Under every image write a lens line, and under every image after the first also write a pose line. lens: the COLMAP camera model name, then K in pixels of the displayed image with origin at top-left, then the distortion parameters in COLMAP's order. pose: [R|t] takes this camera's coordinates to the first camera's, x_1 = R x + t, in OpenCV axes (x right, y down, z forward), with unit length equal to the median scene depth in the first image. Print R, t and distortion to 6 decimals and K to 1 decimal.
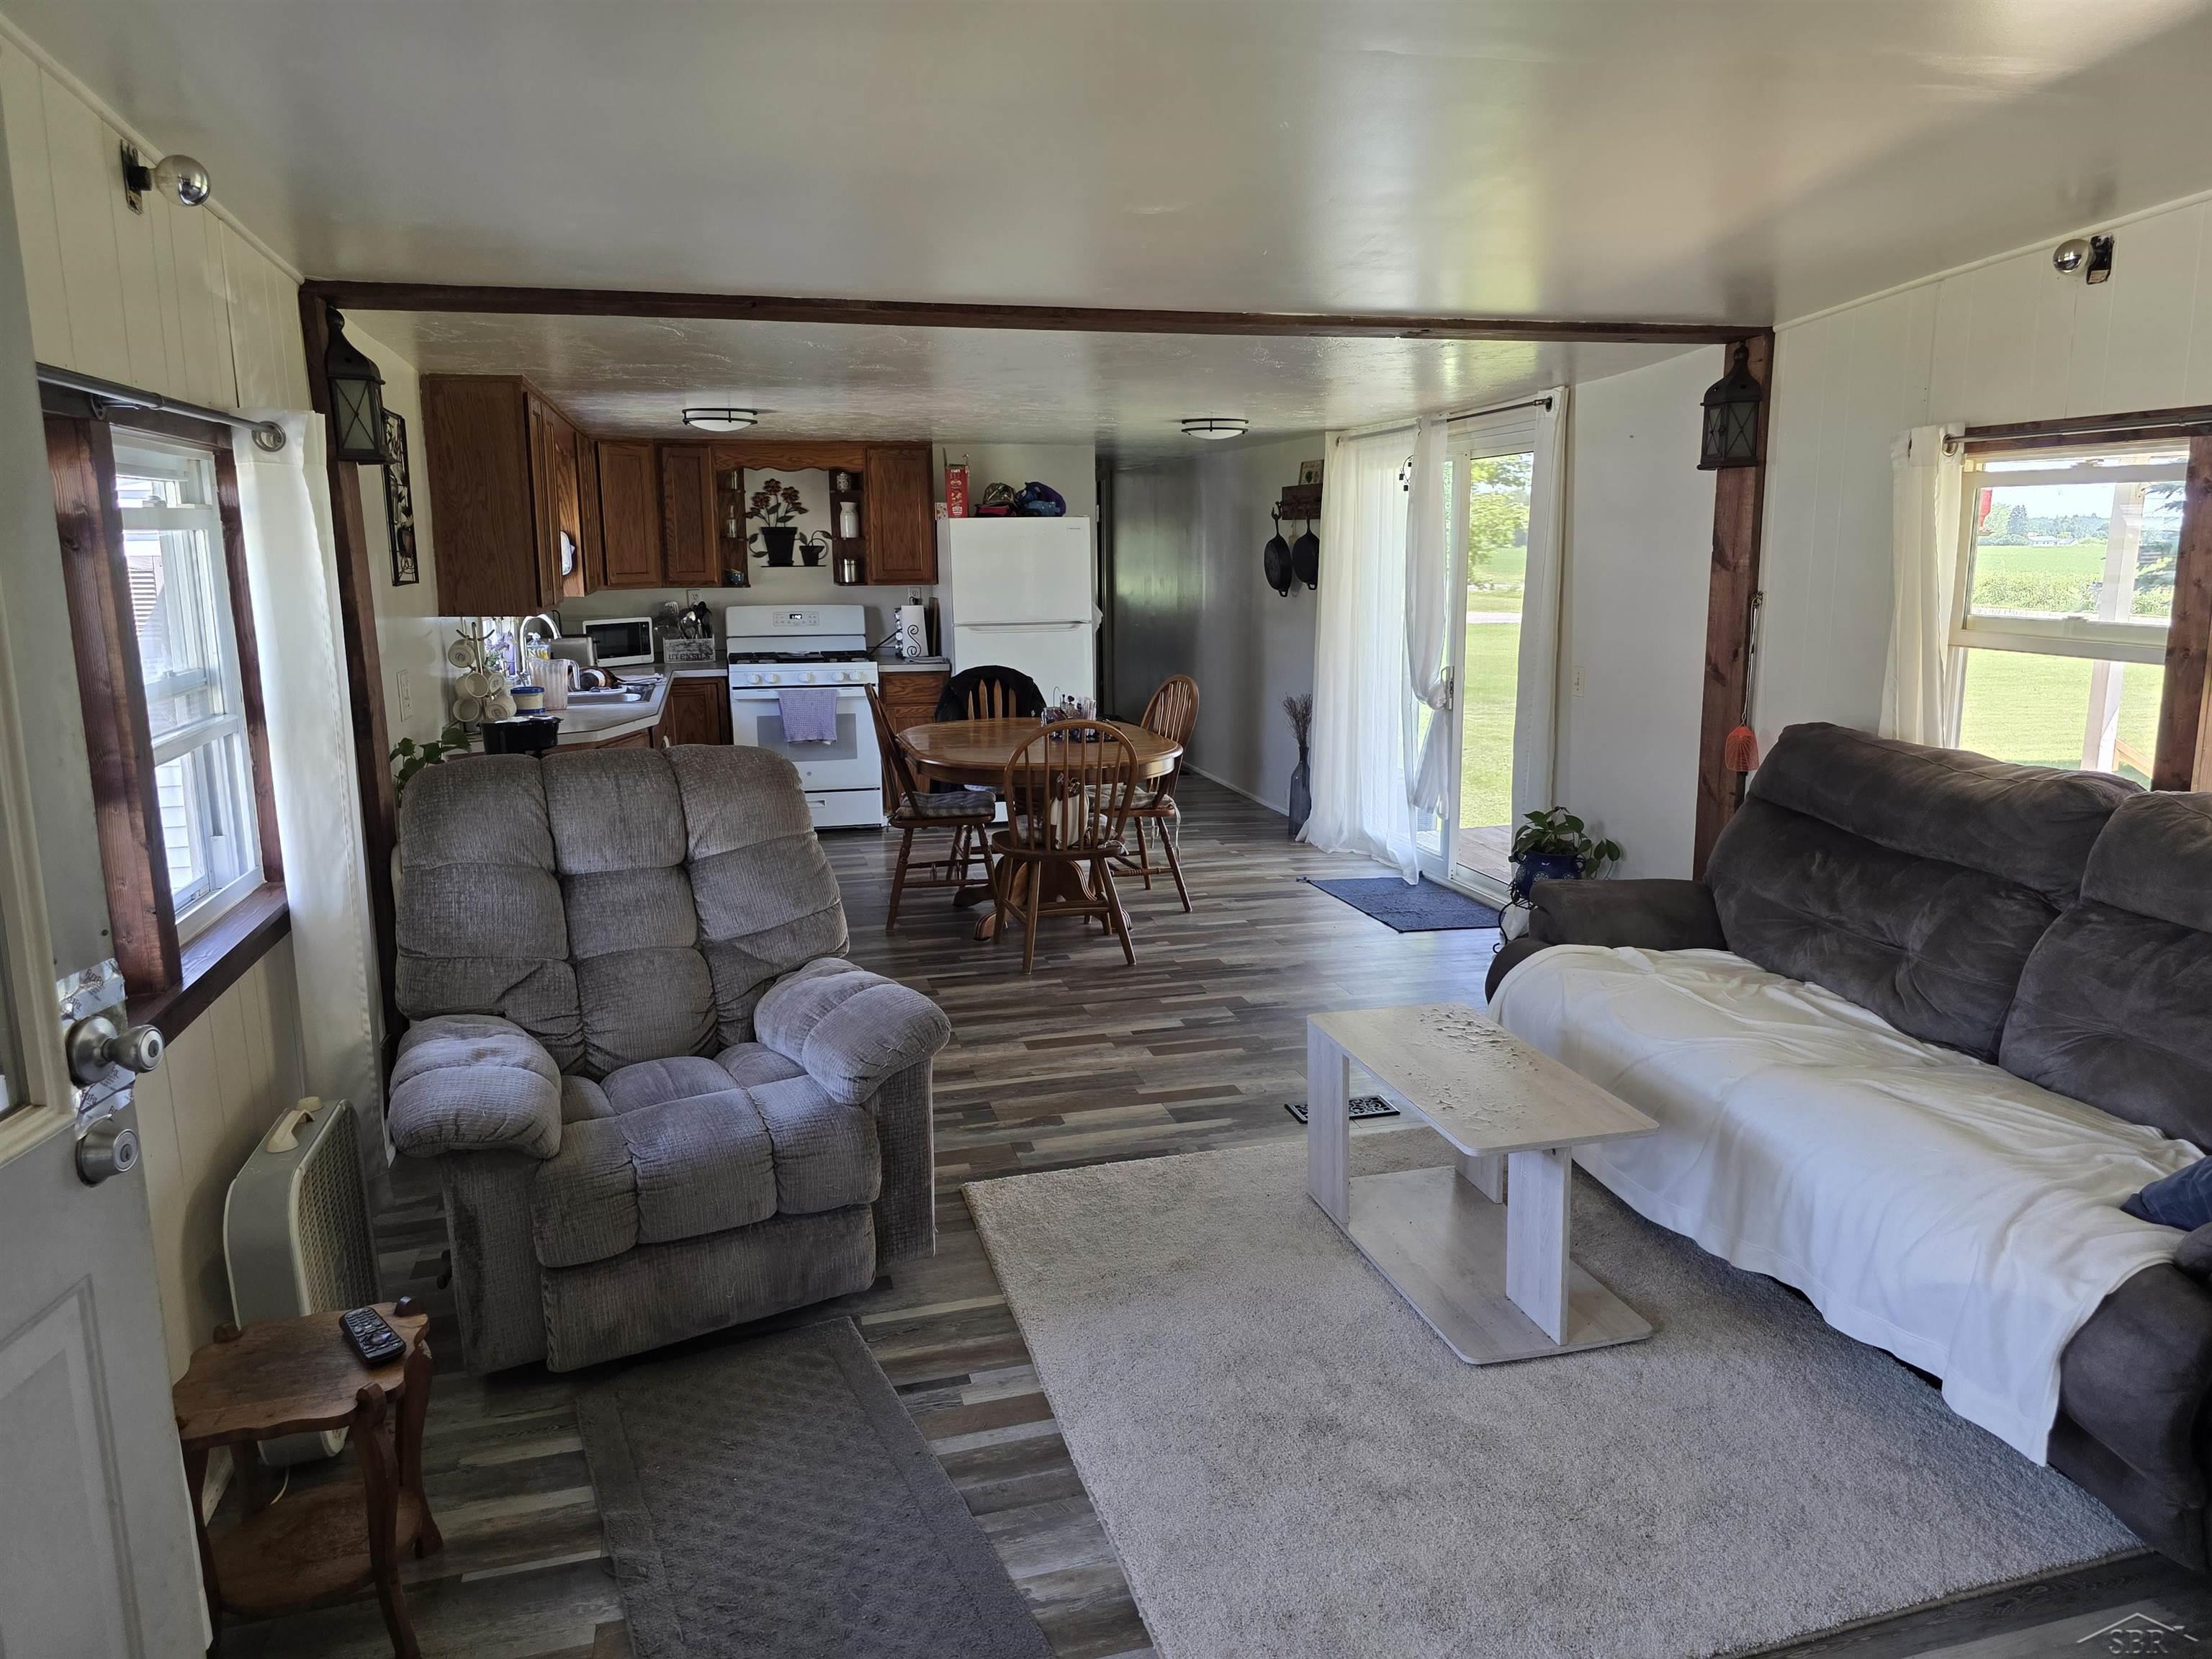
lens RADIAL K [[1493.4, 0, 1120.3], [0, 1493.4, 835.5], [0, 0, 1]] dist [0.058560, -0.057501]
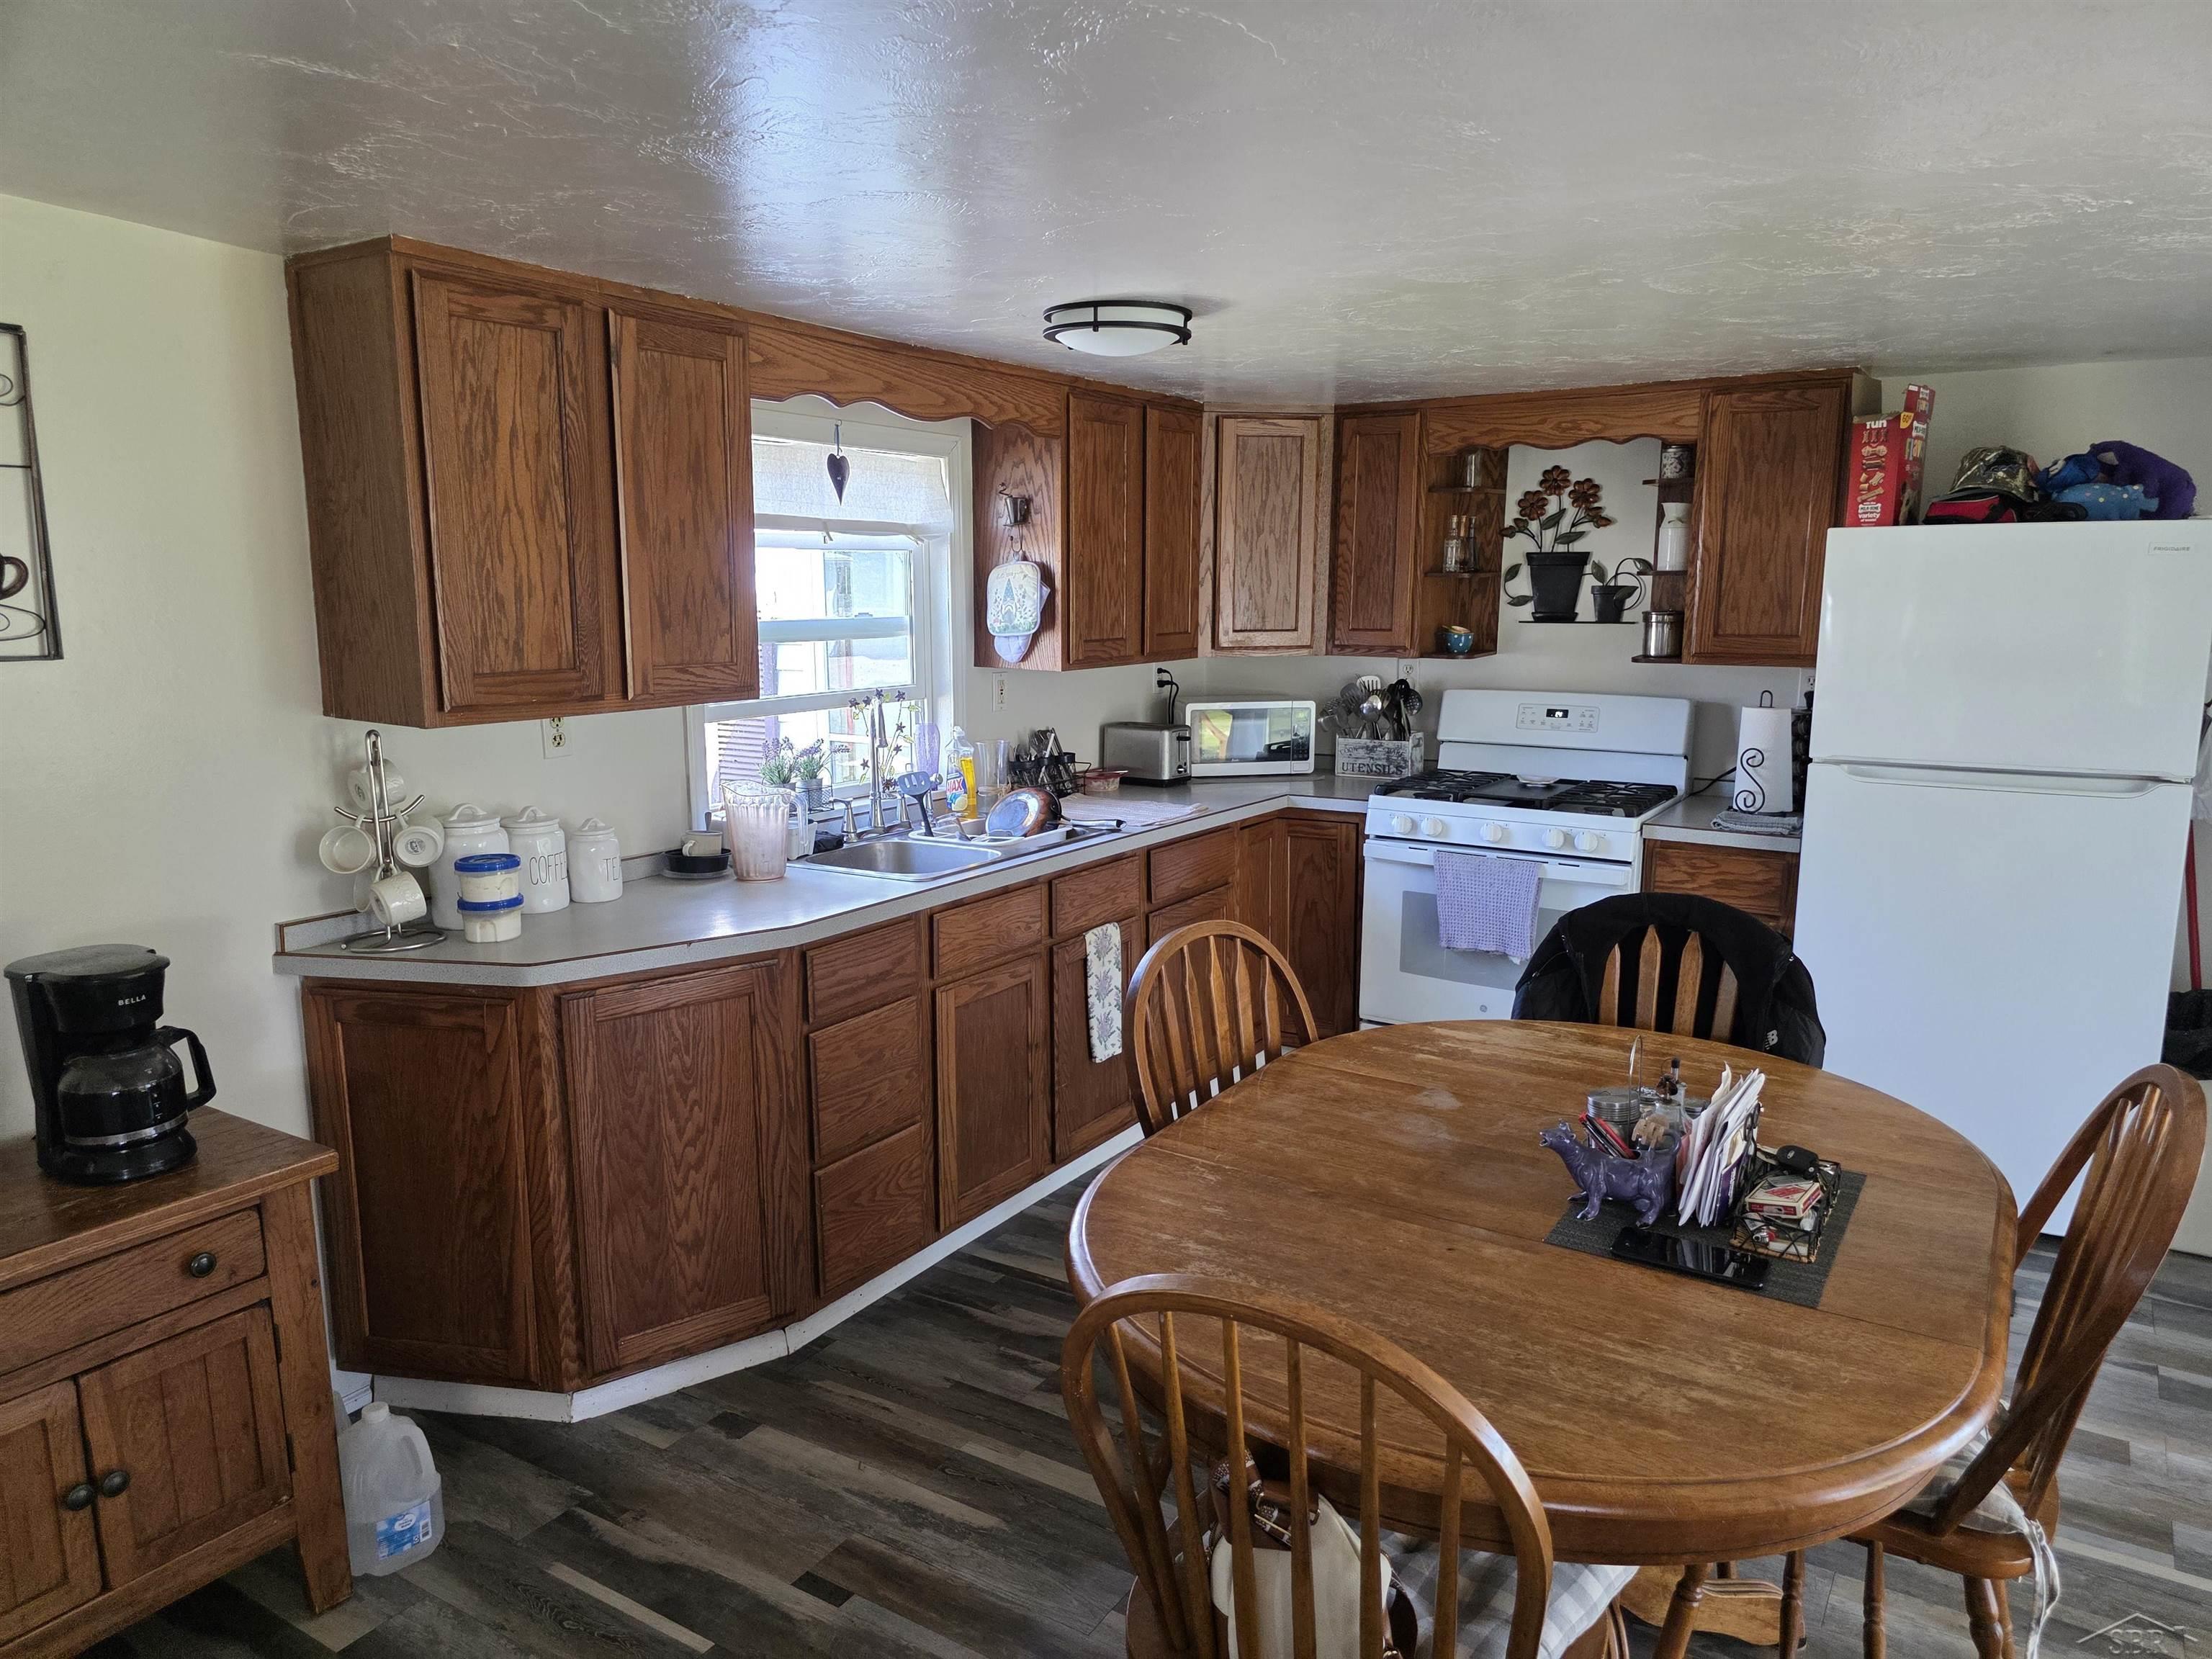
lens RADIAL K [[1493.4, 0, 1096.1], [0, 1493.4, 840.8], [0, 0, 1]] dist [0.058560, -0.057501]
pose [[0.669469, 0.136973, -0.730103, 0.080983], [-0.149002, 0.987639, 0.048661, -0.102644], [0.727743, 0.076210, 0.681602, 0.509532]]
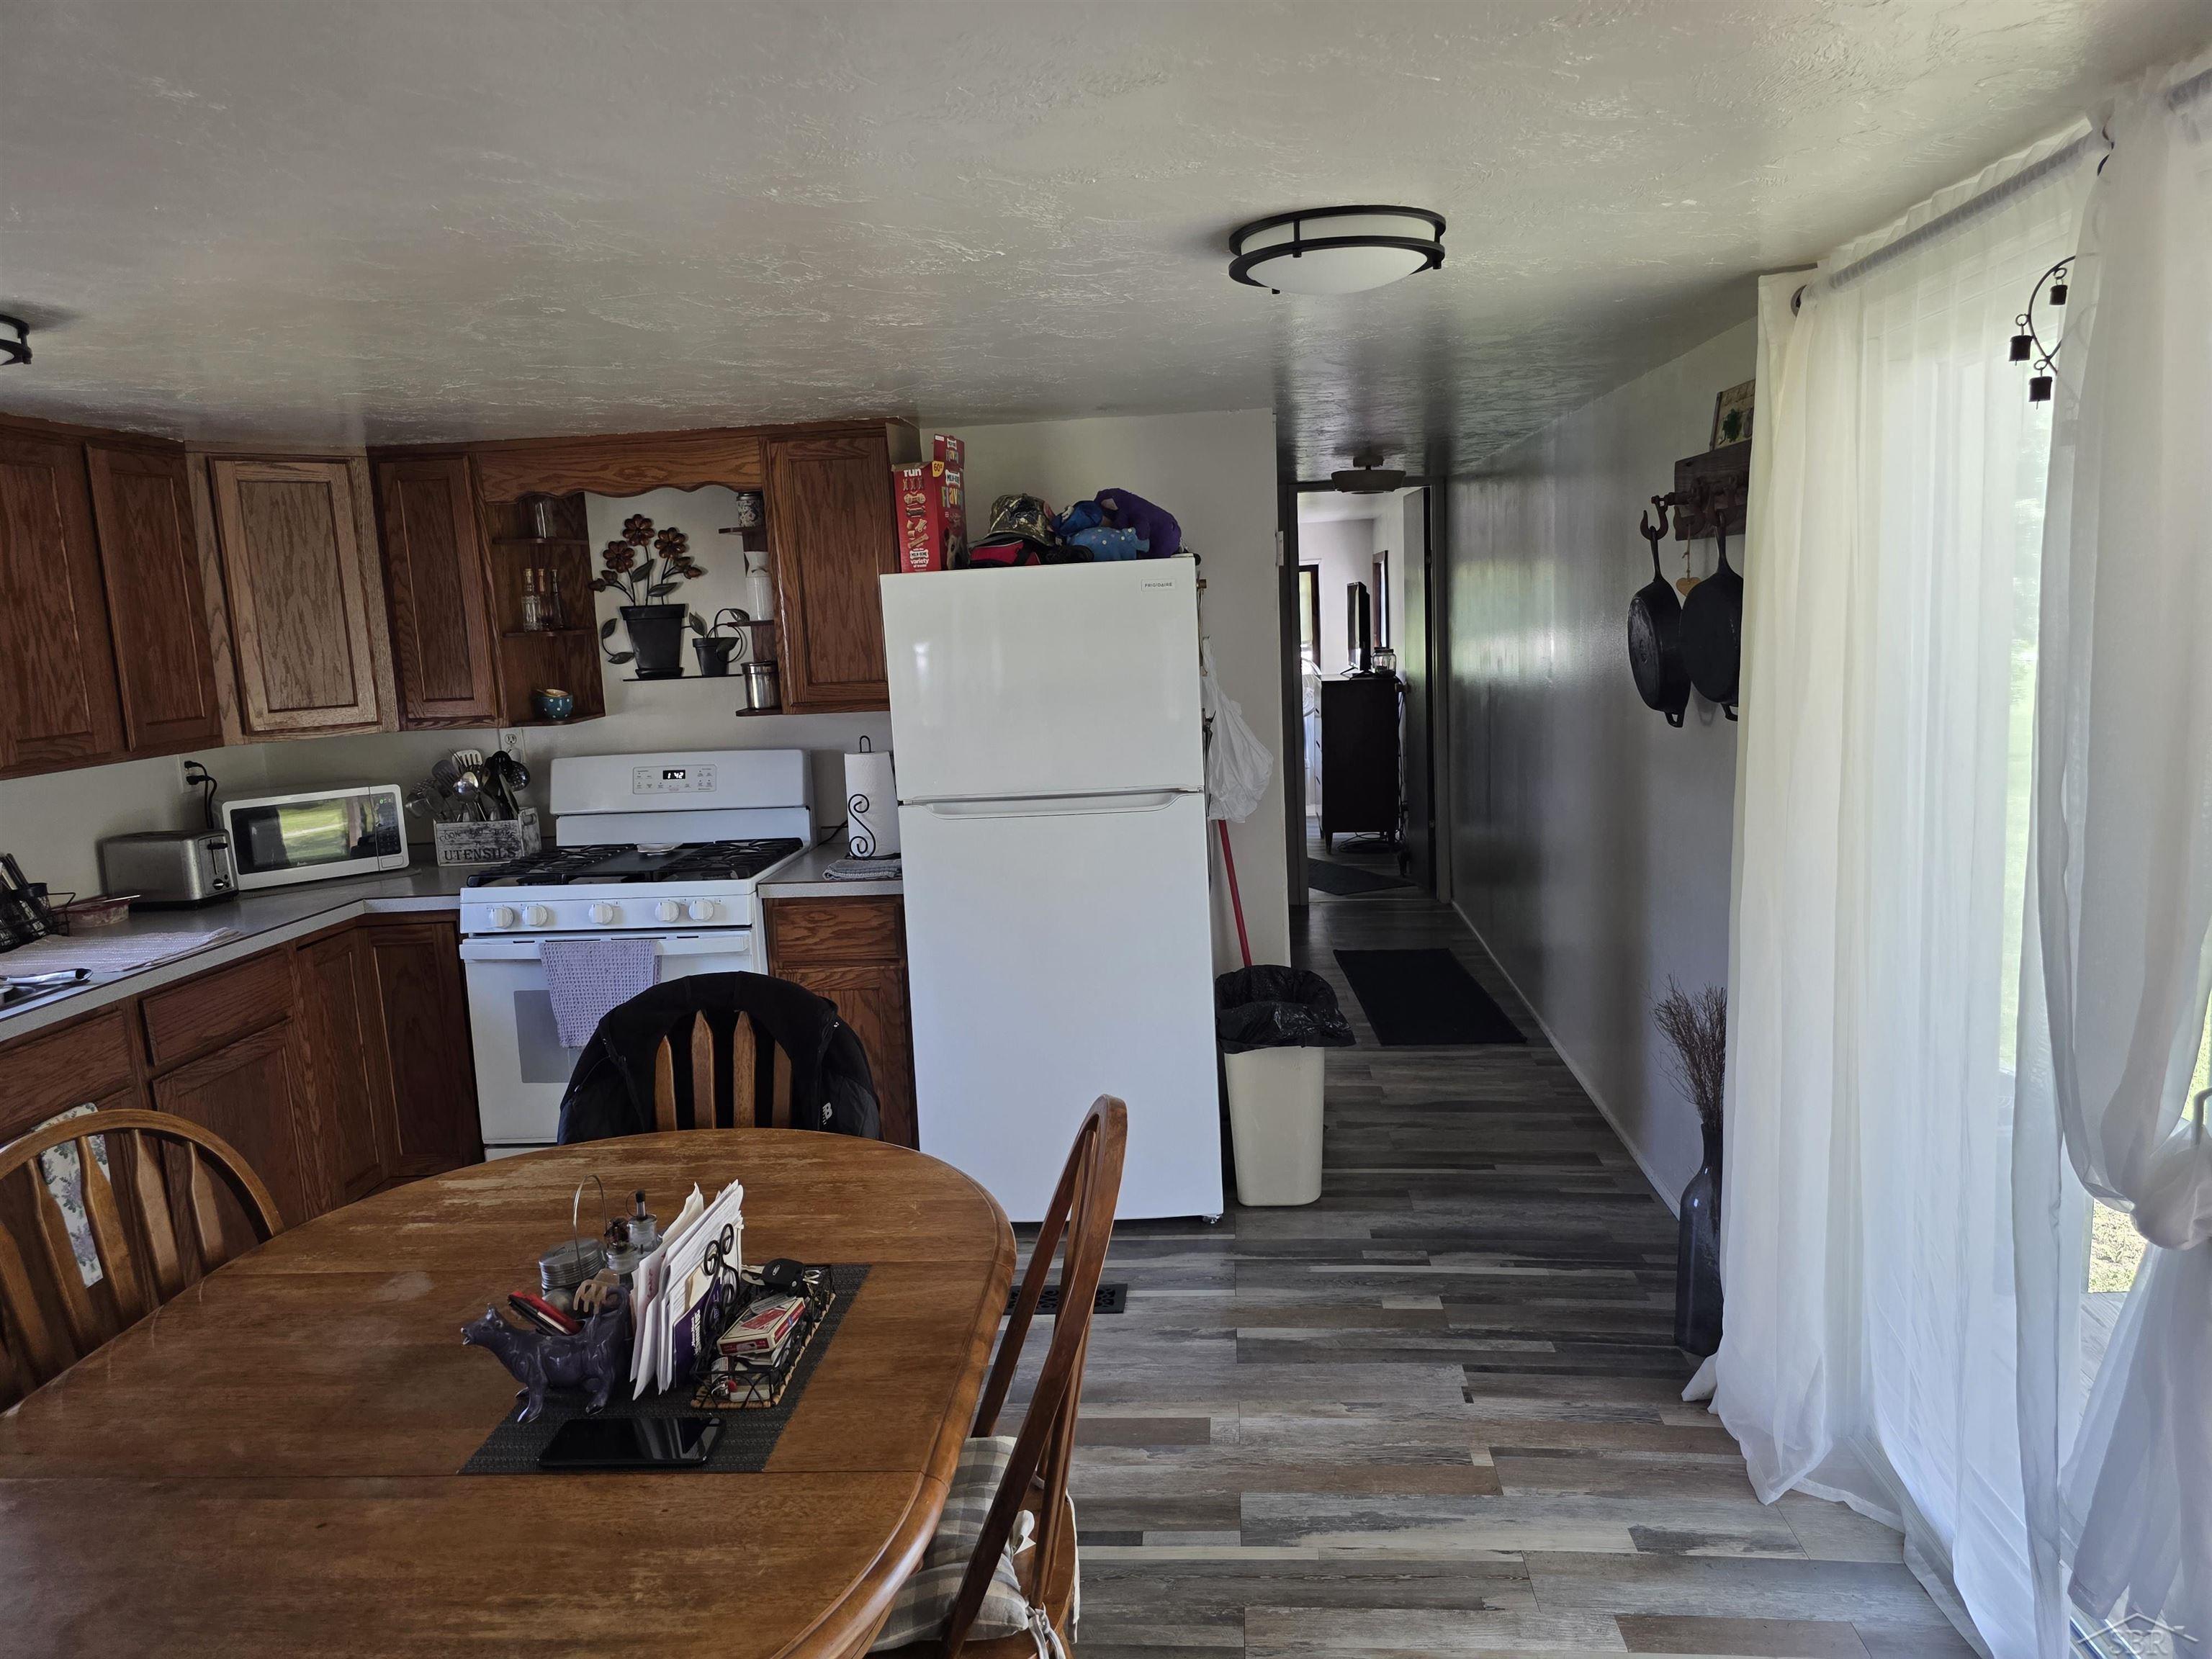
lens RADIAL K [[1493.4, 0, 1118.8], [0, 1493.4, 827.5], [0, 0, 1]] dist [0.058560, -0.057501]
pose [[0.943809, 0.011000, -0.330309, 0.102710], [-0.023544, 0.999144, -0.034000, -0.115121], [0.329652, 0.039866, 0.943260, 0.567689]]
